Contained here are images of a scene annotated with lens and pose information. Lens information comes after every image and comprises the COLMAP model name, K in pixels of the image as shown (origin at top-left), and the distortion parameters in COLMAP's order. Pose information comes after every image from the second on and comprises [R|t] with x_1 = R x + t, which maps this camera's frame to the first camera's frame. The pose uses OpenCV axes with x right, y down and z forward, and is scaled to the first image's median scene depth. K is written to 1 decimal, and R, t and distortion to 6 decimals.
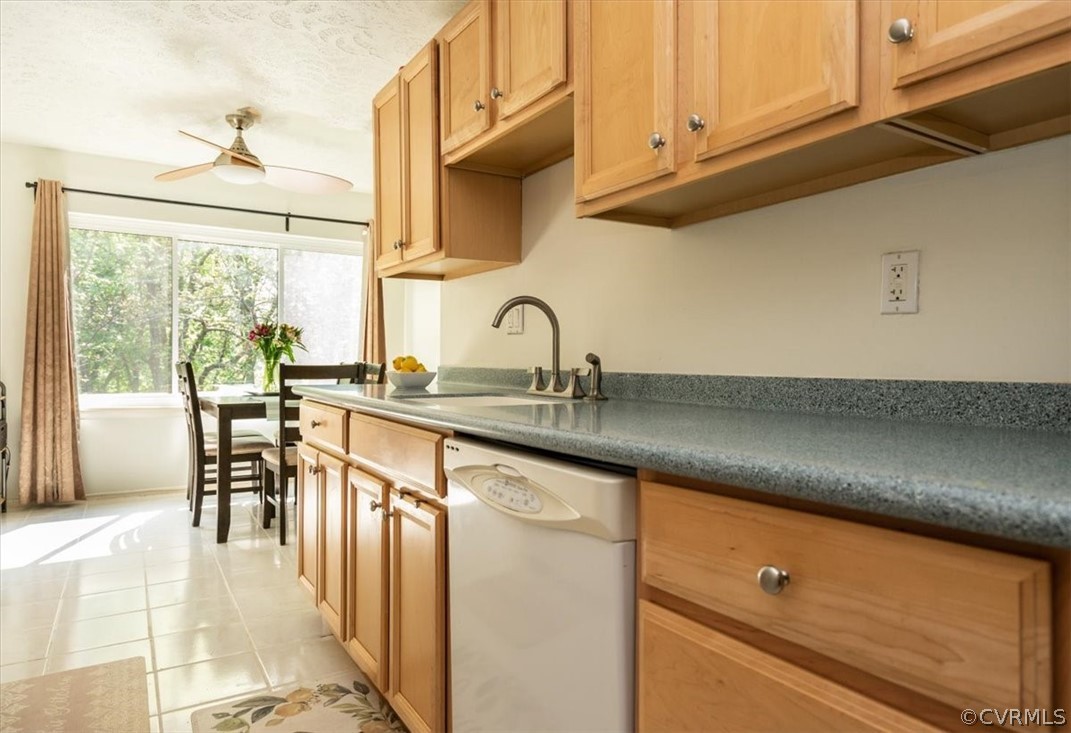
lens RADIAL K [[656.2, 0, 535.5], [0, 656.2, 366.5], [0, 0, 1]] dist [0.008901, 0.001475]
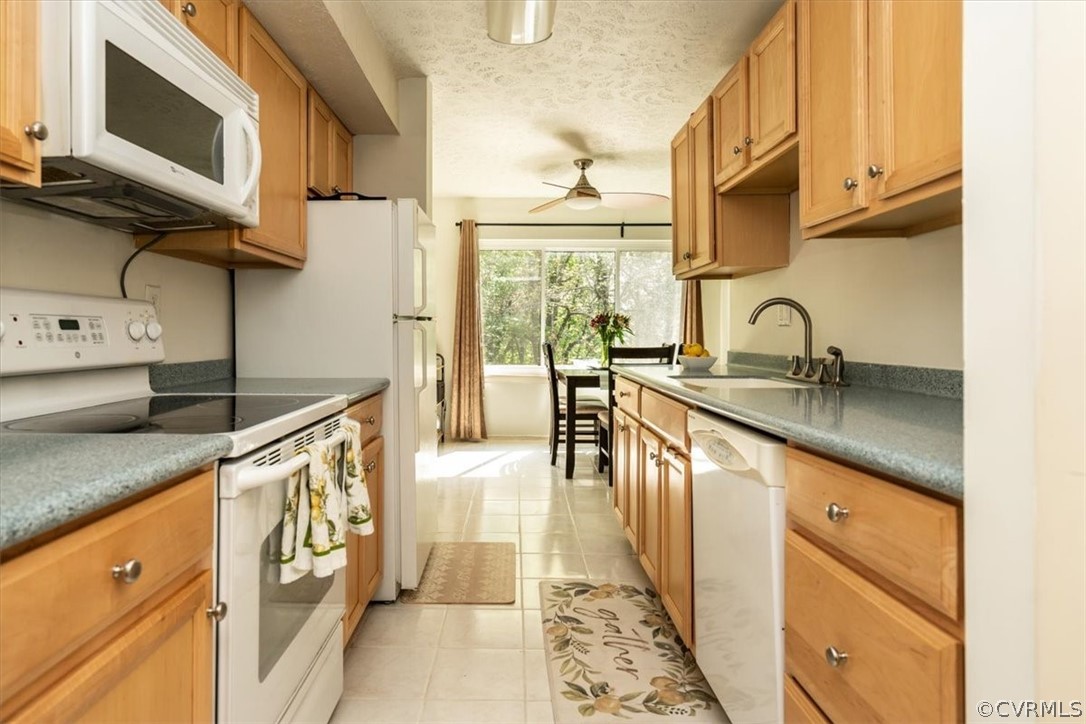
lens RADIAL K [[645.1, 0, 541.7], [0, 645.1, 331.2], [0, 0, 1]] dist [-0.001035, 0.000070]
pose [[0.864123, -0.000281, -0.503281, 0.165176], [-0.005058, 0.999944, -0.009243, -0.025644], [0.503255, 0.010533, 0.864074, -0.203364]]
